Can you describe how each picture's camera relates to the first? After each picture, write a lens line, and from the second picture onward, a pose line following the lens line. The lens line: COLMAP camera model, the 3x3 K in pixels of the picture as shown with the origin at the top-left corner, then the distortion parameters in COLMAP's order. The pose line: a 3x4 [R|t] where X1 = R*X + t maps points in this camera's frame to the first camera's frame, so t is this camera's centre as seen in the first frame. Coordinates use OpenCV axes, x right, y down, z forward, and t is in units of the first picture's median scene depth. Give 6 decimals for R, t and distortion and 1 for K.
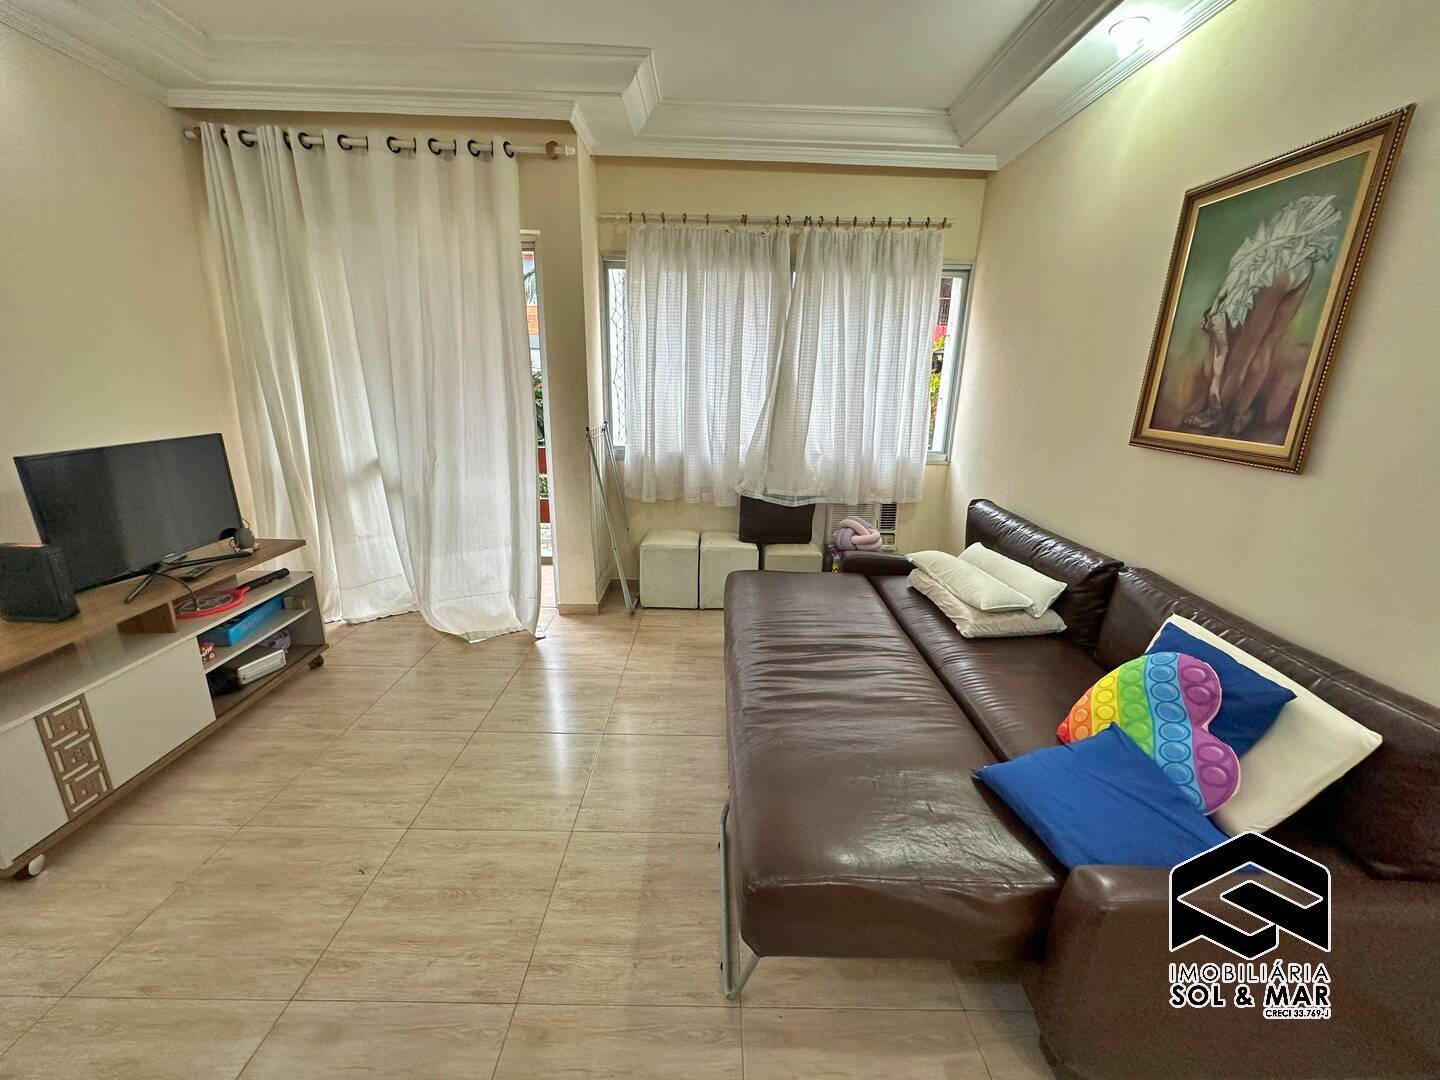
lens RADIAL K [[573.8, 0, 723.0], [0, 573.8, 539.3], [0, 0, 1]] dist [-0.001624, 0.000453]
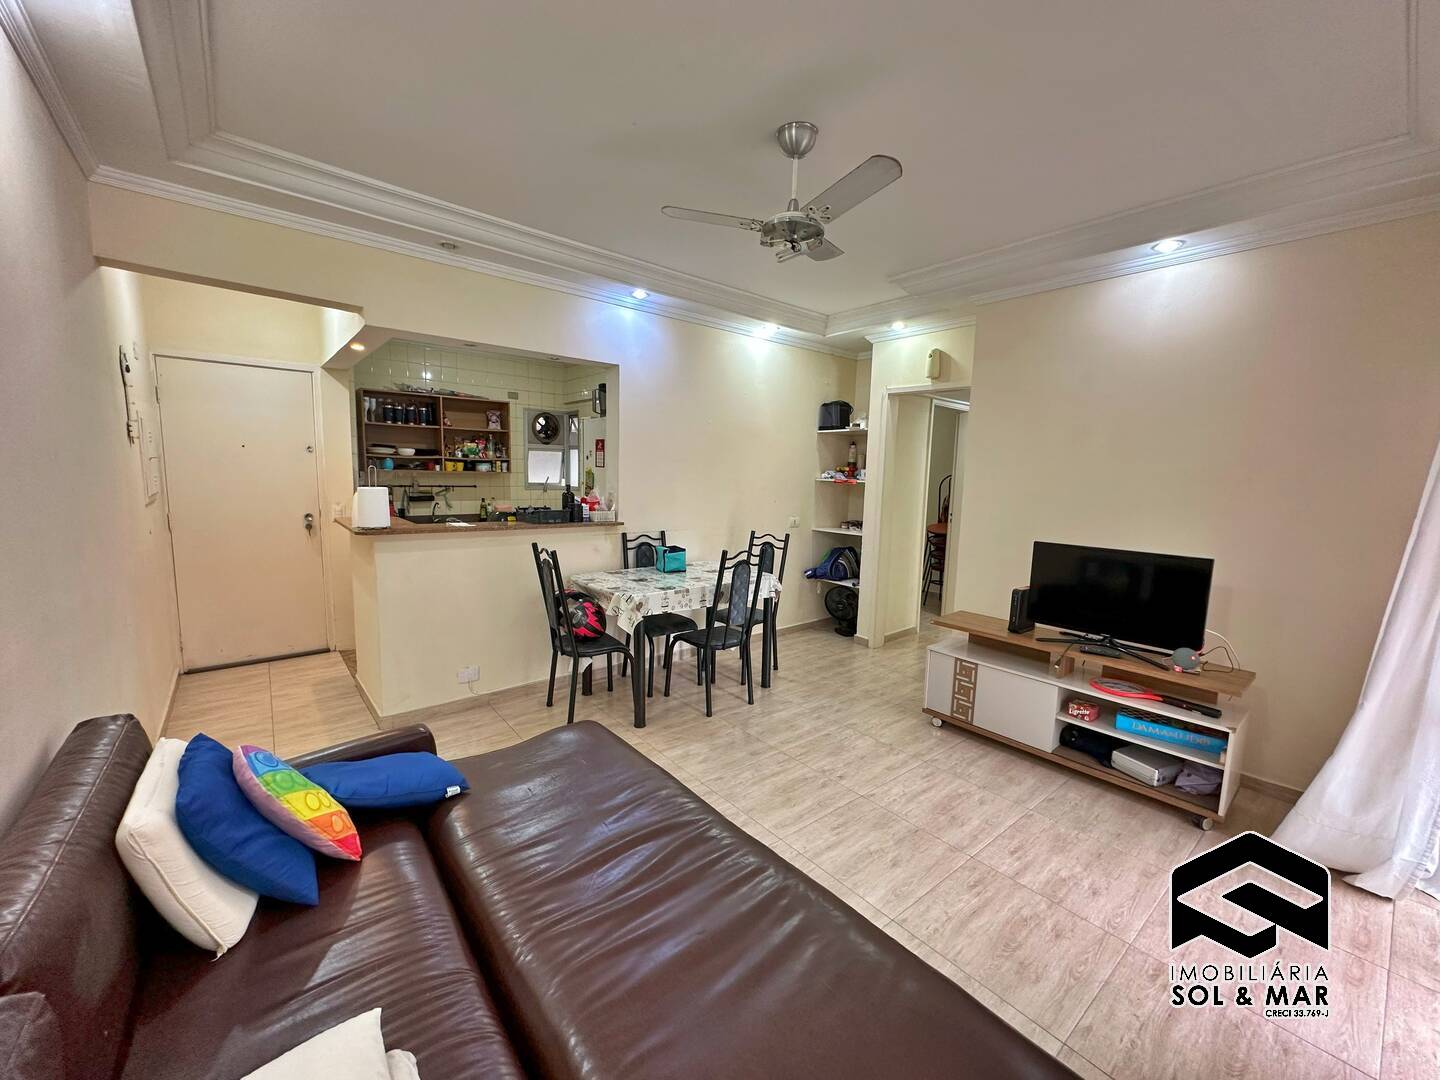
lens RADIAL K [[573.8, 0, 720.4], [0, 573.8, 541.6], [0, 0, 1]] dist [-0.001624, 0.000453]
pose [[-0.780976, 0.036563, -0.623490, 0.393805], [-0.209788, 0.924926, 0.317018, -0.304097], [0.588273, 0.378385, -0.714675, 1.026119]]
